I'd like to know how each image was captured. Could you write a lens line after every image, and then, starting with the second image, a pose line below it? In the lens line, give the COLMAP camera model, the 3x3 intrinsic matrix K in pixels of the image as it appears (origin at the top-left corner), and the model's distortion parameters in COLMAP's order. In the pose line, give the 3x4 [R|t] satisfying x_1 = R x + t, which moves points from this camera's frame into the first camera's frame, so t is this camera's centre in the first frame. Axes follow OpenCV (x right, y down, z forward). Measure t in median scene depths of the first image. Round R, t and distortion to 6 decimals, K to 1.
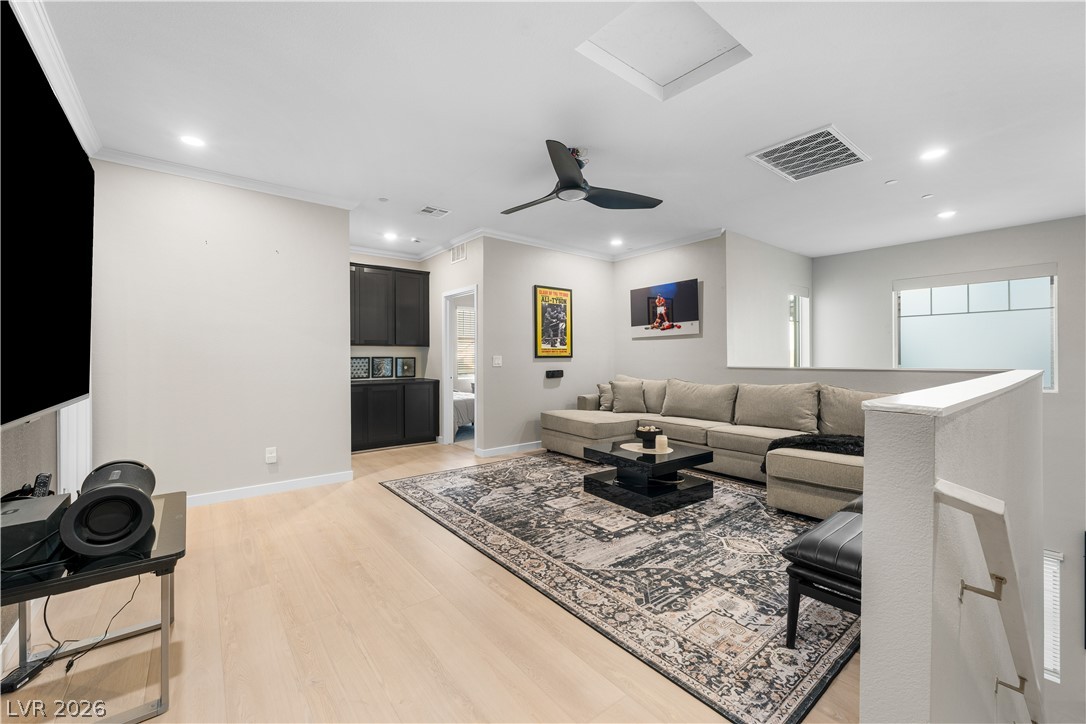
lens RADIAL K [[439.9, 0, 541.7], [0, 439.9, 359.5], [0, 0, 1]] dist [0.000306, 0.000154]
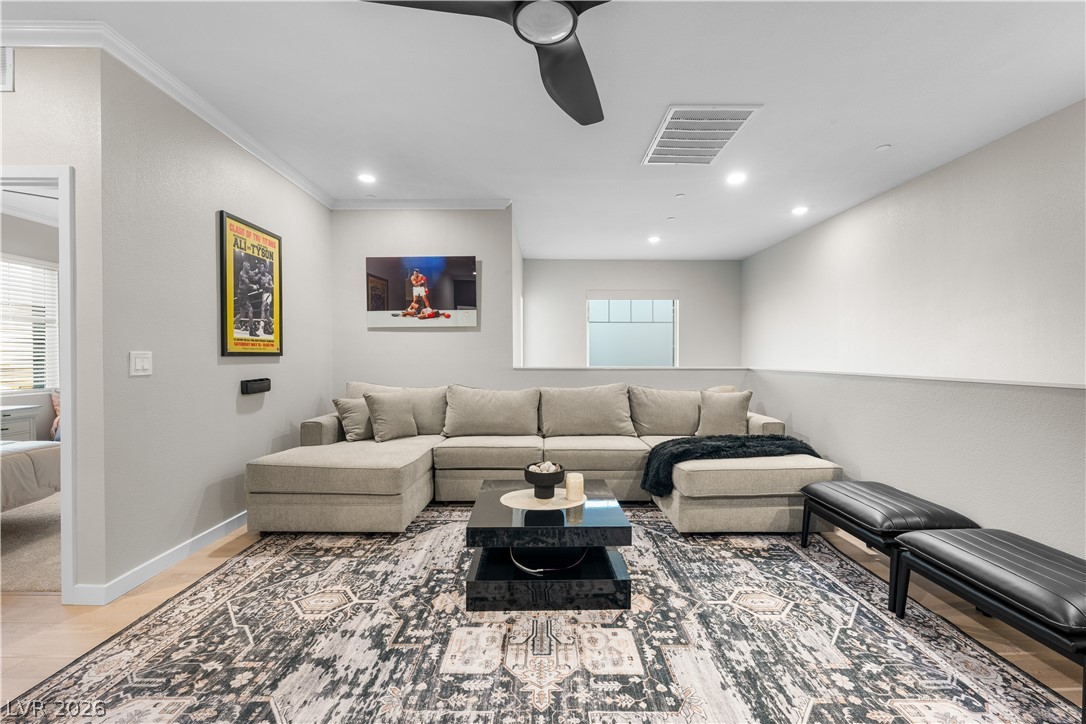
lens RADIAL K [[439.9, 0, 546.4], [0, 439.9, 361.3], [0, 0, 1]] dist [0.000306, 0.000154]
pose [[0.617562, -0.004818, 0.786507, -0.202809], [-0.001777, 0.999970, 0.007521, -0.002232], [-0.786520, -0.006042, 0.617535, 0.444706]]
